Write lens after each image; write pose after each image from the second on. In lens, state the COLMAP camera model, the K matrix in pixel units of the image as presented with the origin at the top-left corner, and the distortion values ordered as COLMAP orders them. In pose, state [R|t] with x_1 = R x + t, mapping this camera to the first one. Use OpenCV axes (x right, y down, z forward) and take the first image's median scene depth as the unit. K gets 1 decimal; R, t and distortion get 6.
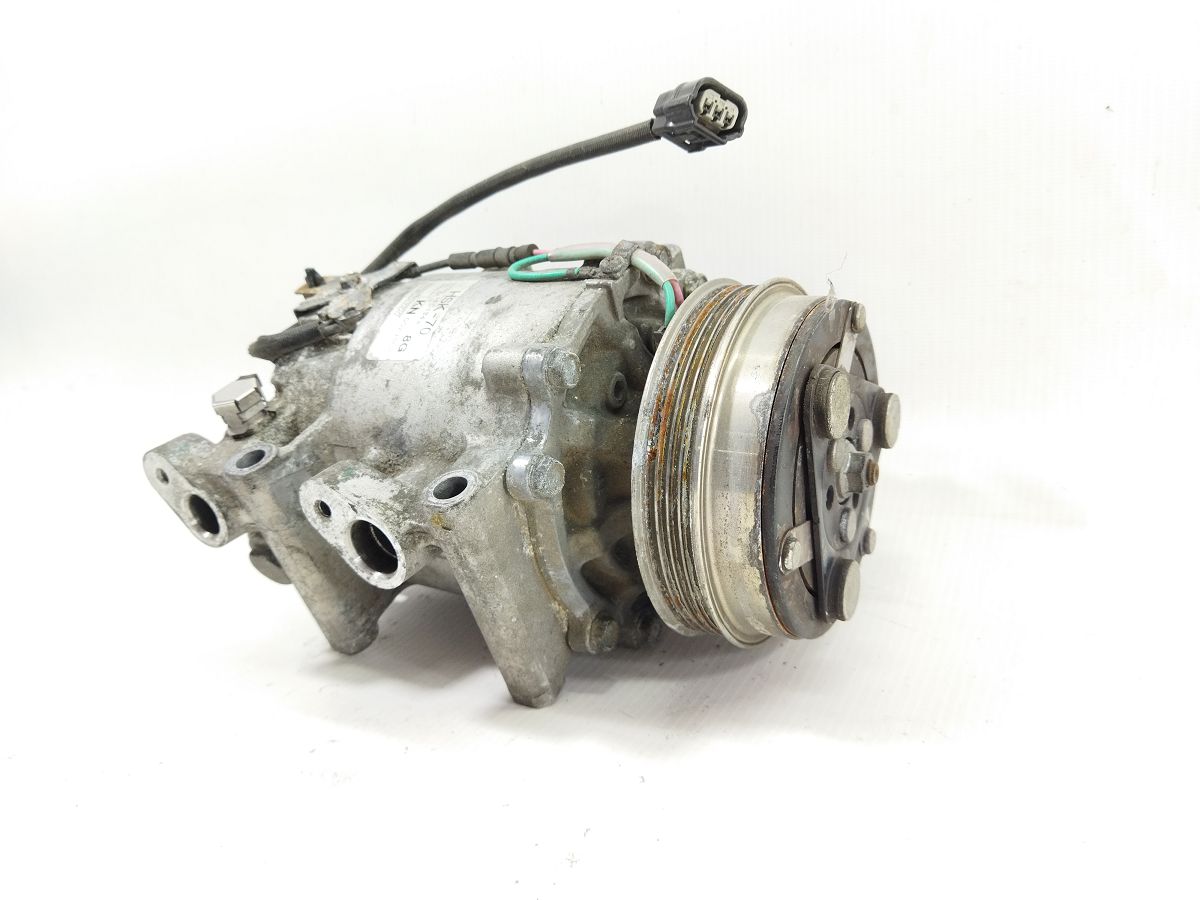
lens RADIAL K [[924.6, 0, 600.0], [0, 924.6, 450.0], [0, 0, 1]] dist [0.059988, -0.184696]
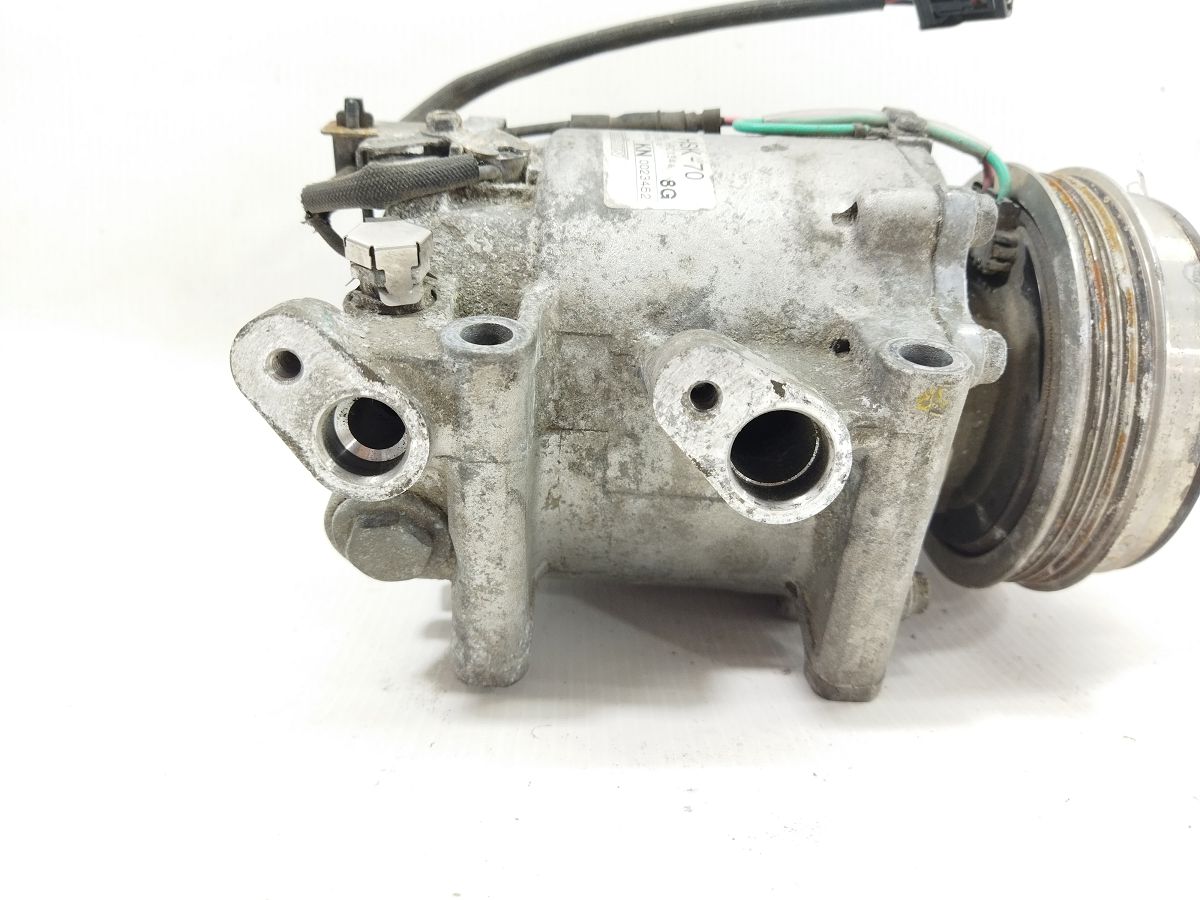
lens RADIAL K [[911.9, 0, 600.0], [0, 911.9, 450.0], [0, 0, 1]] dist [0.086234, -0.178592]
pose [[0.839553, 0.009644, 0.543193, -0.630685], [0.045998, 0.994990, -0.088759, 0.137340], [-0.541328, 0.099504, 0.834903, 0.489921]]
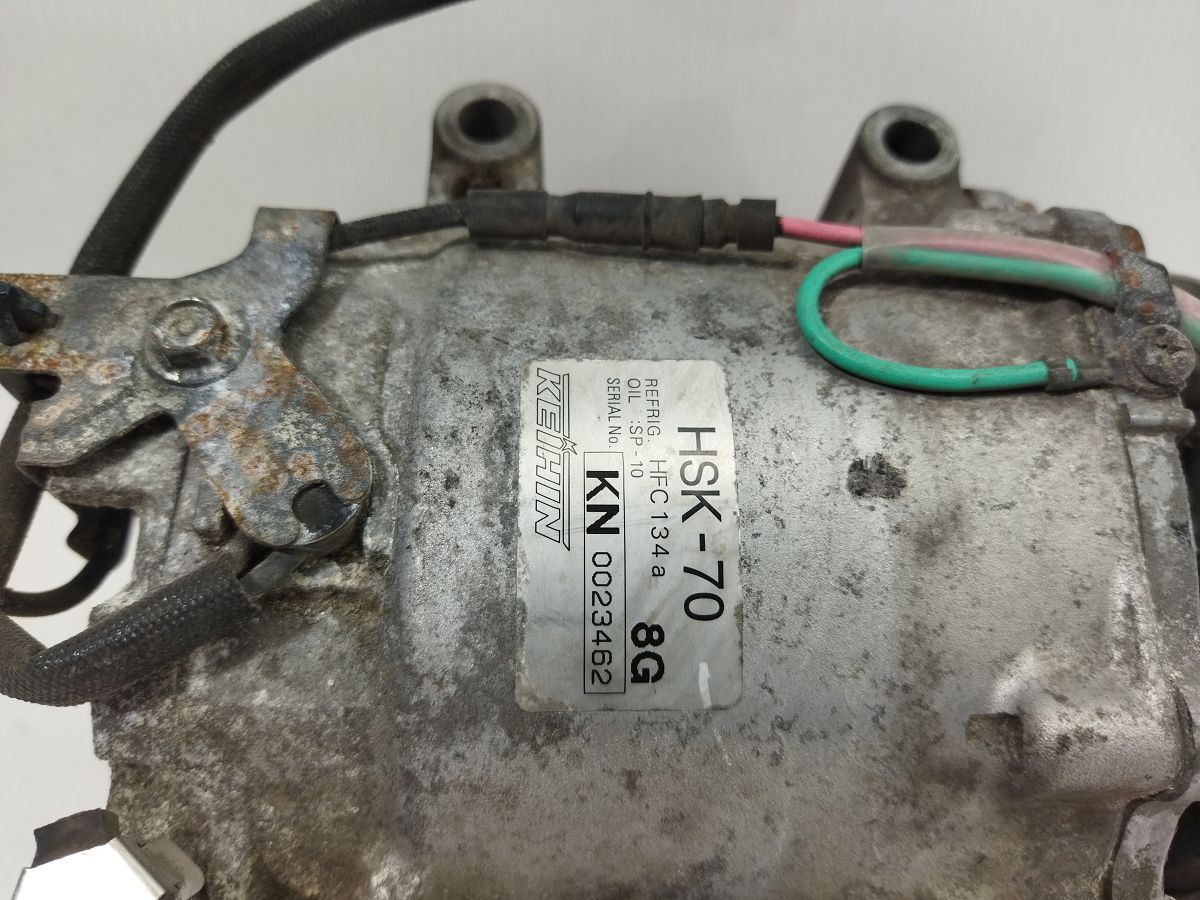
lens RADIAL K [[924.6, 0, 600.0], [0, 924.6, 450.0], [0, 0, 1]] dist [0.059988, -0.184696]
pose [[0.839639, -0.281211, 0.464679, -0.367328], [0.035830, 0.882348, 0.469232, -0.344724], [-0.541962, -0.377336, 0.750929, 0.799773]]
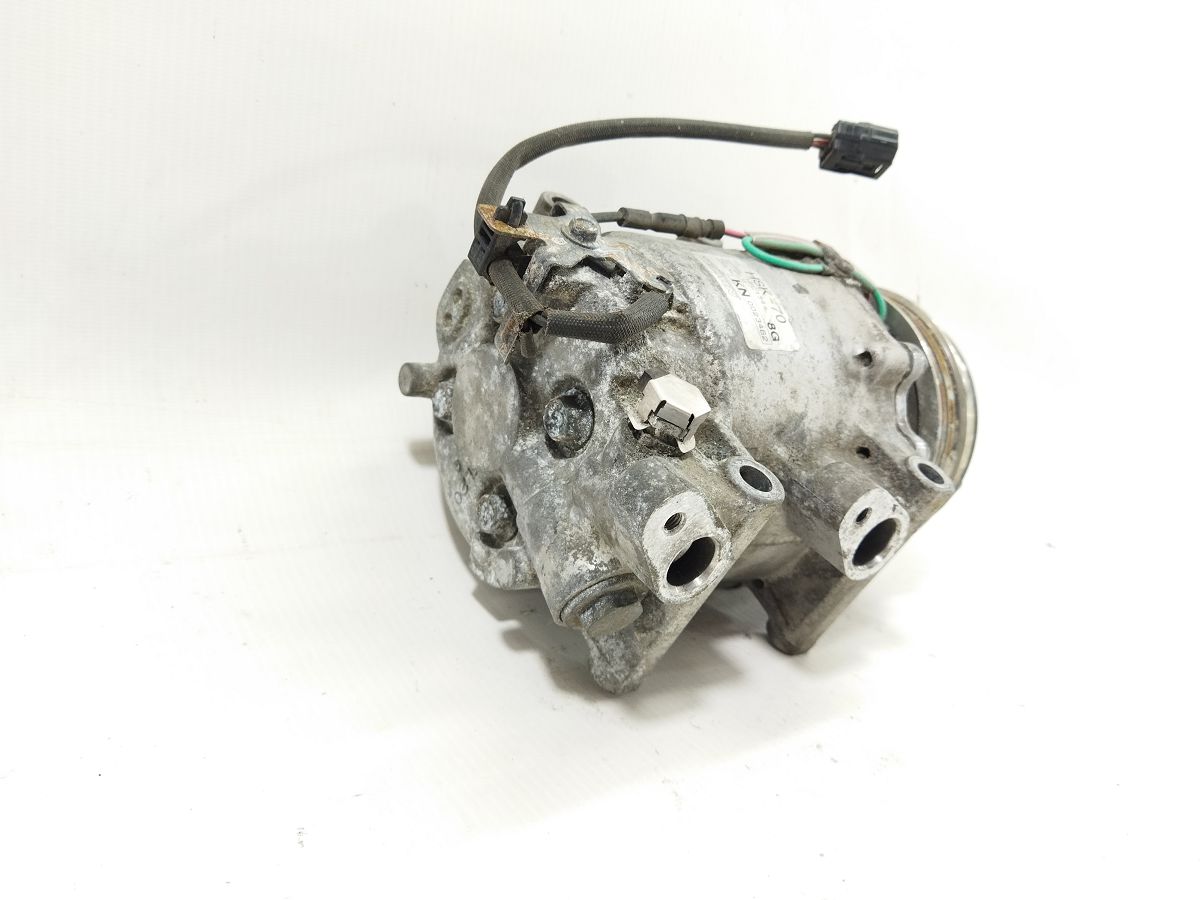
lens RADIAL K [[911.9, 0, 600.0], [0, 911.9, 450.0], [0, 0, 1]] dist [0.086234, -0.178592]
pose [[0.343687, -0.133740, 0.929512, -1.175142], [0.000895, 0.989853, 0.142091, -0.130926], [-0.939084, -0.048003, 0.340320, 0.859093]]
